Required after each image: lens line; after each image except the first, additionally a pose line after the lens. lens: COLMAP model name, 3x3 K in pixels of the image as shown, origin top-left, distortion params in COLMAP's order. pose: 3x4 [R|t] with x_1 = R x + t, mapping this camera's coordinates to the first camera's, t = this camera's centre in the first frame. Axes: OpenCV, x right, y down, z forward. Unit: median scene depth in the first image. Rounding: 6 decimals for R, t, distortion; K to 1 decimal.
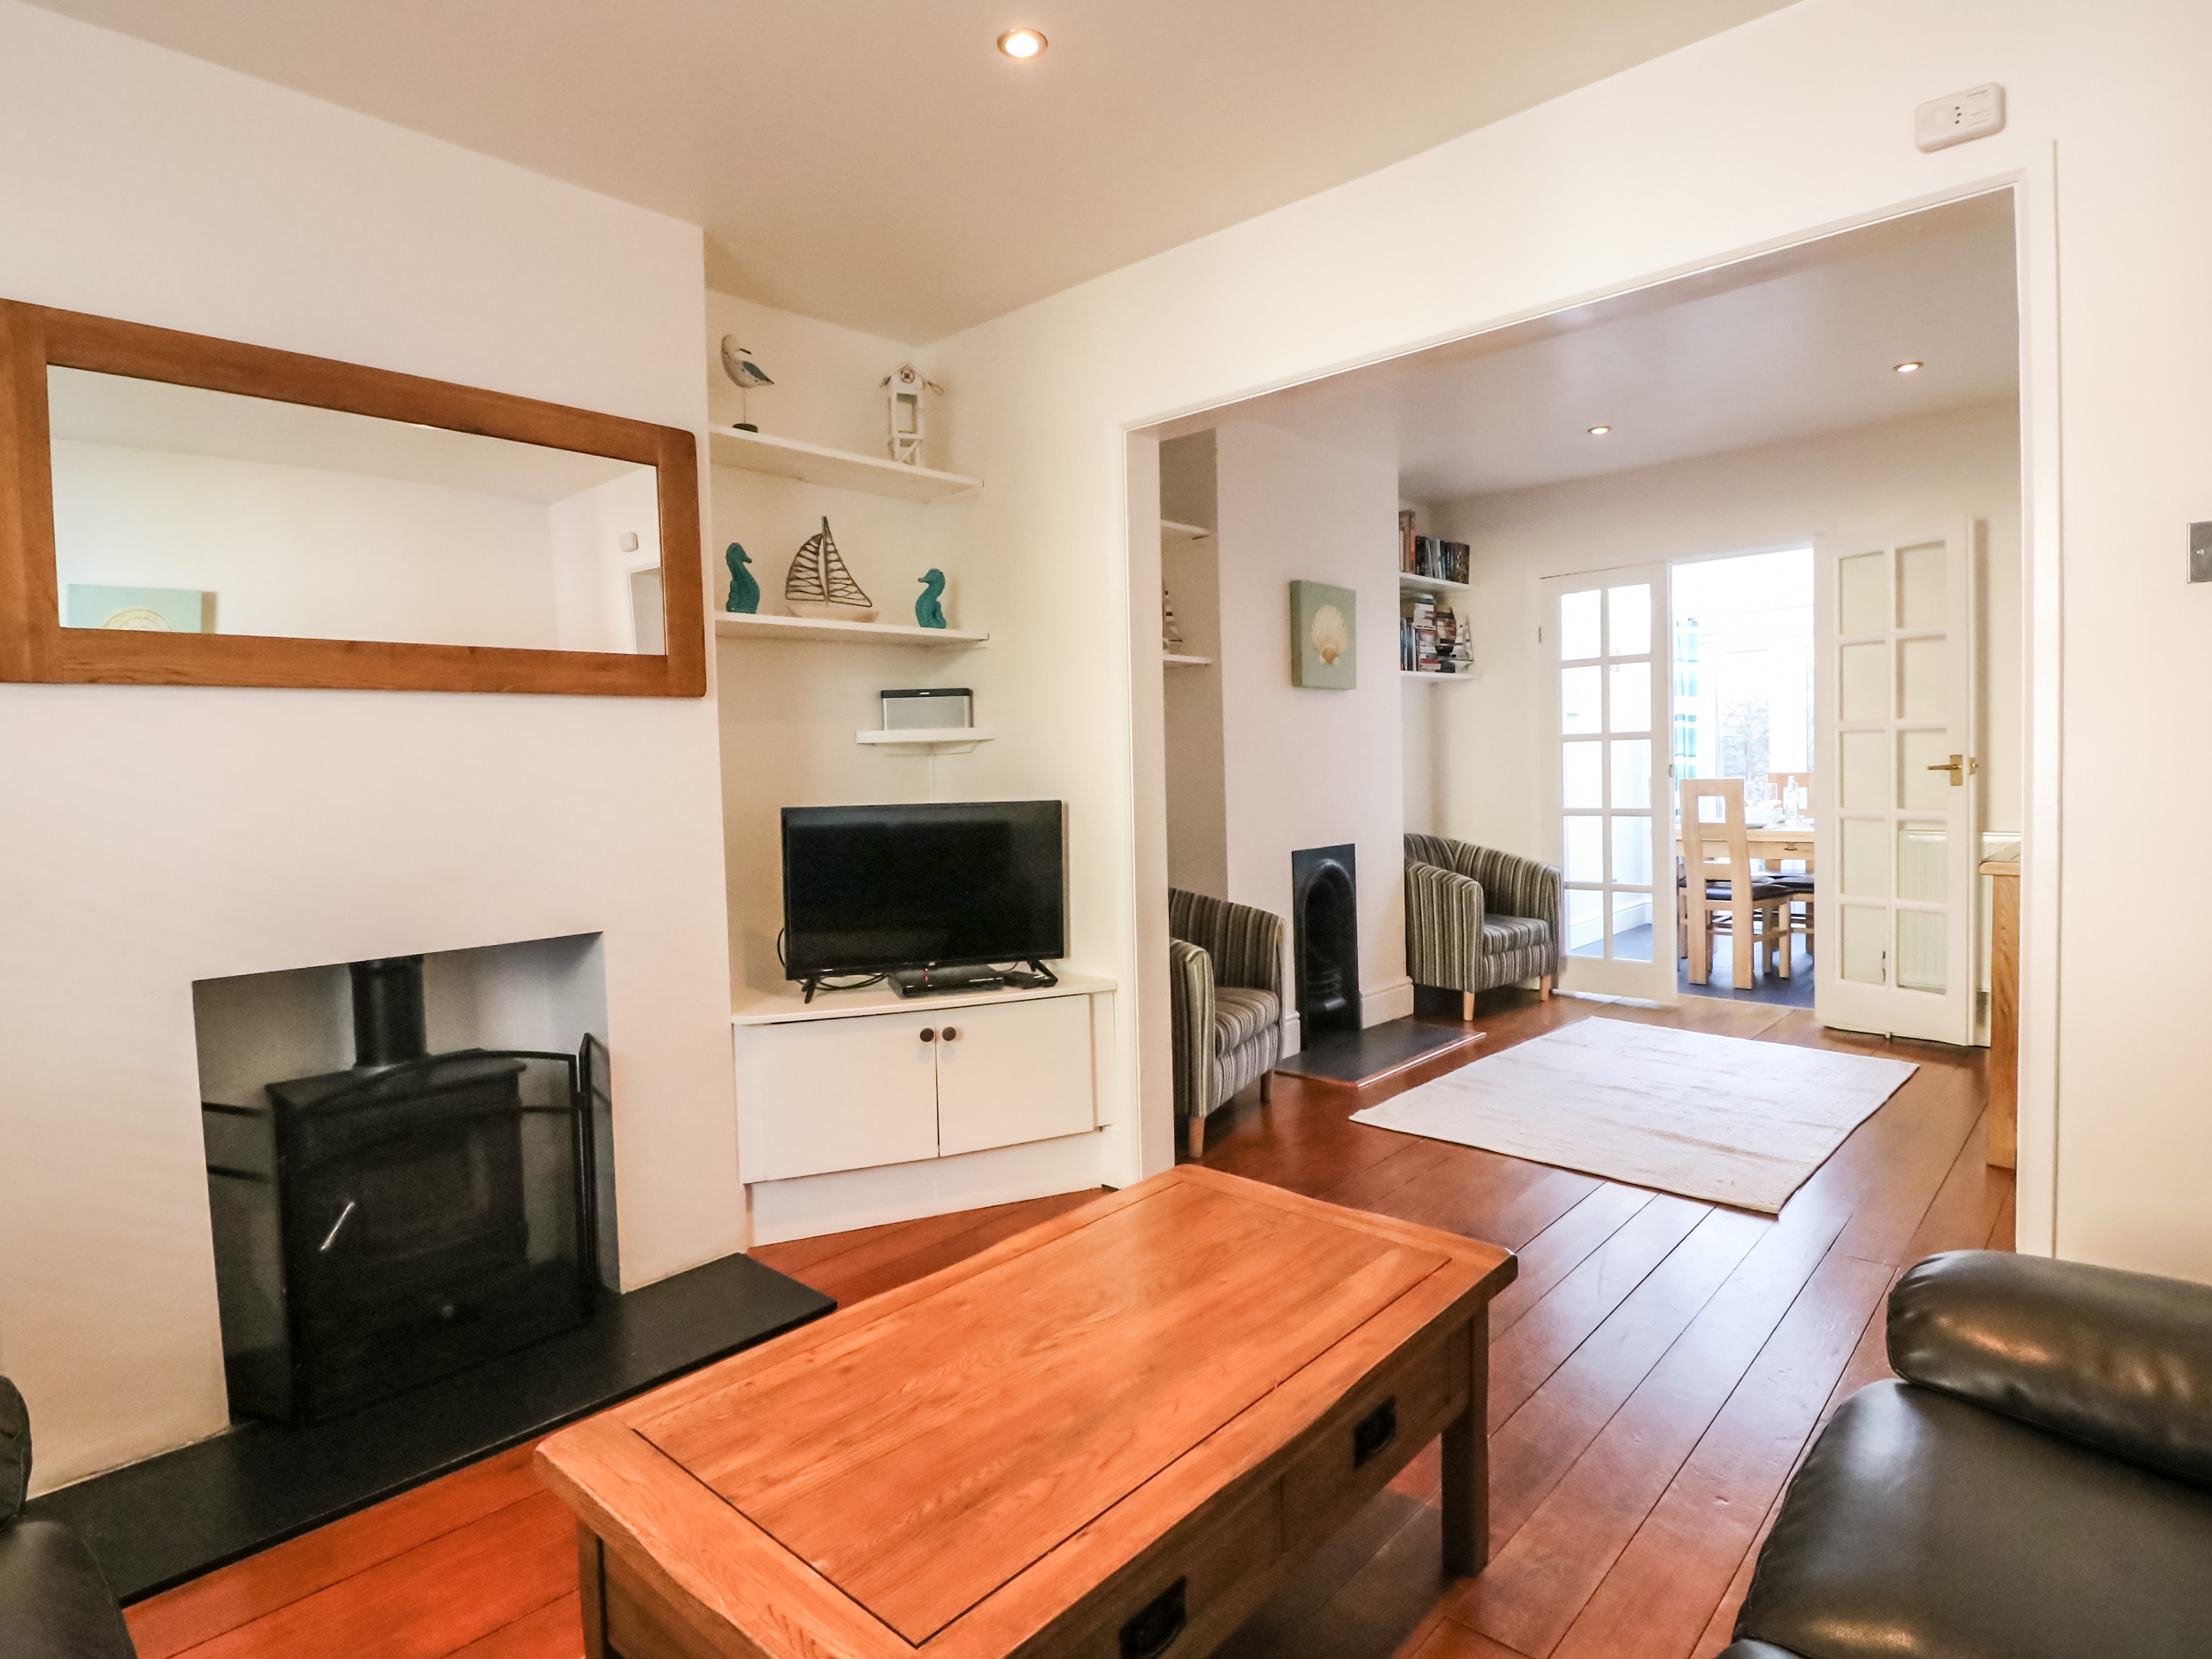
lens RADIAL K [[1169.5, 0, 1123.4], [0, 1169.5, 812.6], [0, 0, 1]] dist [-0.001845, -0.000048]
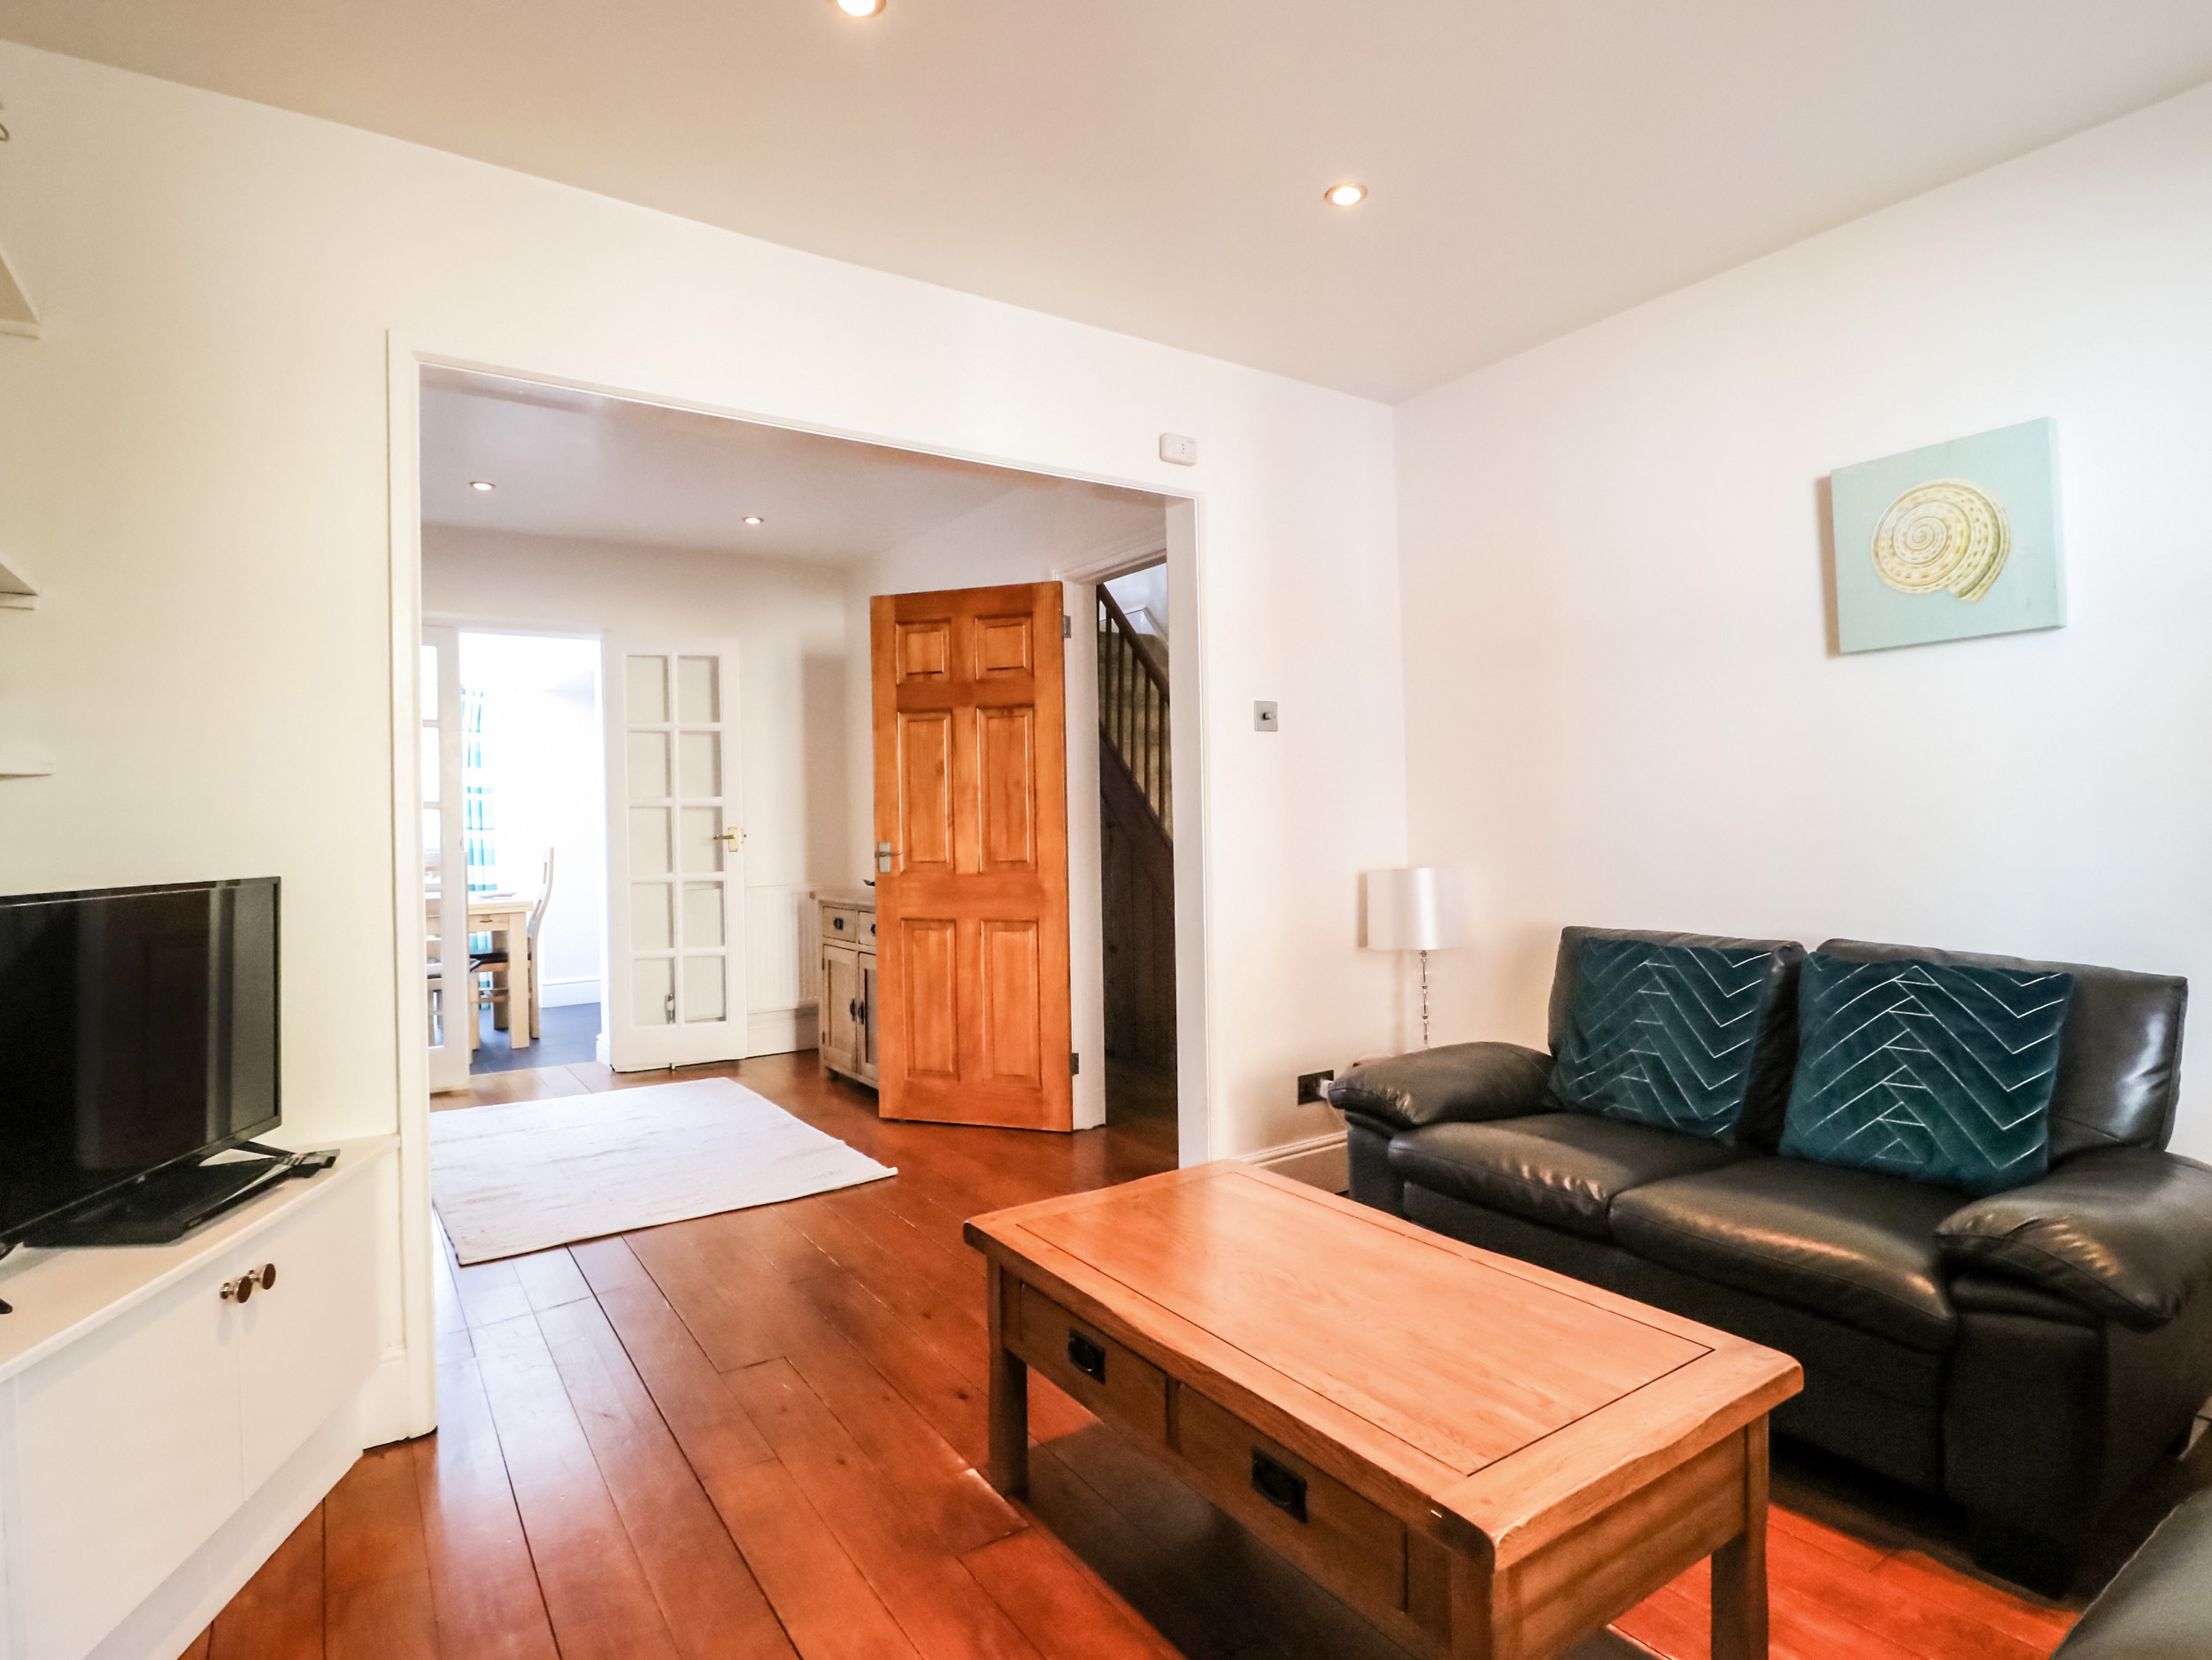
lens RADIAL K [[1169.6, 0, 1124.1], [0, 1169.6, 830.2], [0, 0, 1]] dist [-0.001845, -0.000048]
pose [[0.241962, 0.008372, 0.970250, -0.557702], [0.048597, 0.998603, -0.020736, -0.000267], [-0.969068, 0.052168, 0.241217, 0.393844]]
